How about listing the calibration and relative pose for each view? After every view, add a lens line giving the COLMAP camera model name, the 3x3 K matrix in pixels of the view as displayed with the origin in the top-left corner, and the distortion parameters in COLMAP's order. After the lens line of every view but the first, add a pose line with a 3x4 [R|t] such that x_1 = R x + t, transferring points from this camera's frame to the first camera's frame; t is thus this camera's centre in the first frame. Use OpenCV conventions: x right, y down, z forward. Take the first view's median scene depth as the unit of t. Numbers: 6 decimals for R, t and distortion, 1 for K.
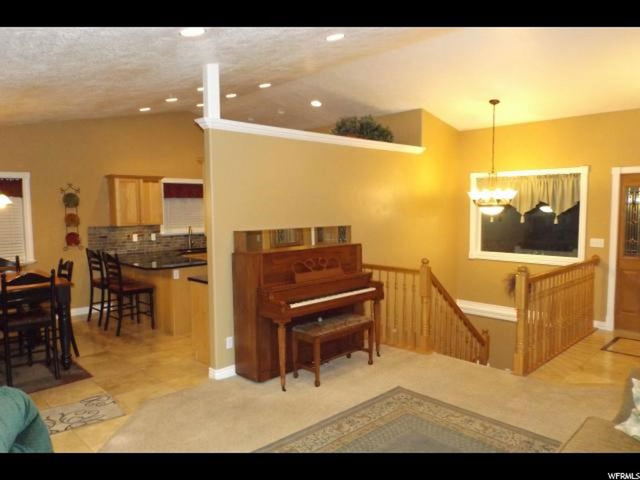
lens RADIAL K [[457.5, 0, 320.0], [0, 457.5, 240.0], [0, 0, 1]] dist [-0.002157, -0.009276]
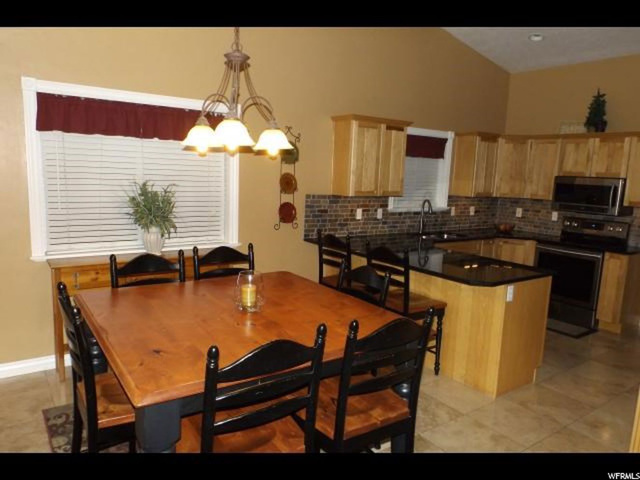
lens RADIAL K [[457.5, 0, 320.0], [0, 457.5, 240.0], [0, 0, 1]] dist [-0.002157, -0.009276]
pose [[0.986493, 0.071924, -0.147166, -0.348208], [-0.061016, 0.995136, 0.077337, -0.014382], [0.152013, -0.067313, 0.986084, 0.315320]]
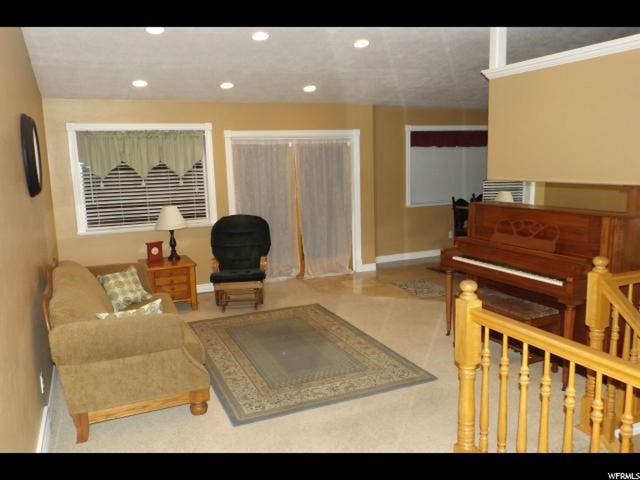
lens RADIAL K [[530.5, 0, 320.0], [0, 530.5, 240.0], [0, 0, 1]] dist [0.002866, -0.000085]
pose [[-0.334144, 0.166645, -0.927673, 1.141758], [-0.042788, 0.980549, 0.191556, -0.104143], [0.941550, 0.103700, -0.320514, 1.132435]]
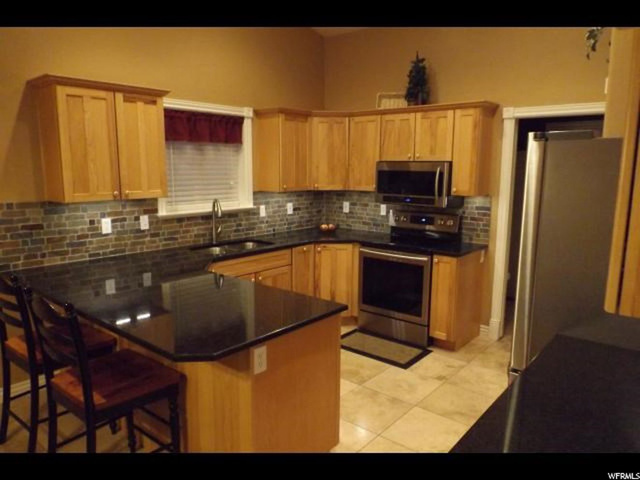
lens RADIAL K [[457.5, 0, 320.0], [0, 457.5, 240.0], [0, 0, 1]] dist [-0.002157, -0.009276]
pose [[0.995243, 0.000745, 0.097423, -0.227322], [-0.009132, 0.996282, 0.085666, -0.030845], [-0.096997, -0.086148, 0.991549, 0.503789]]
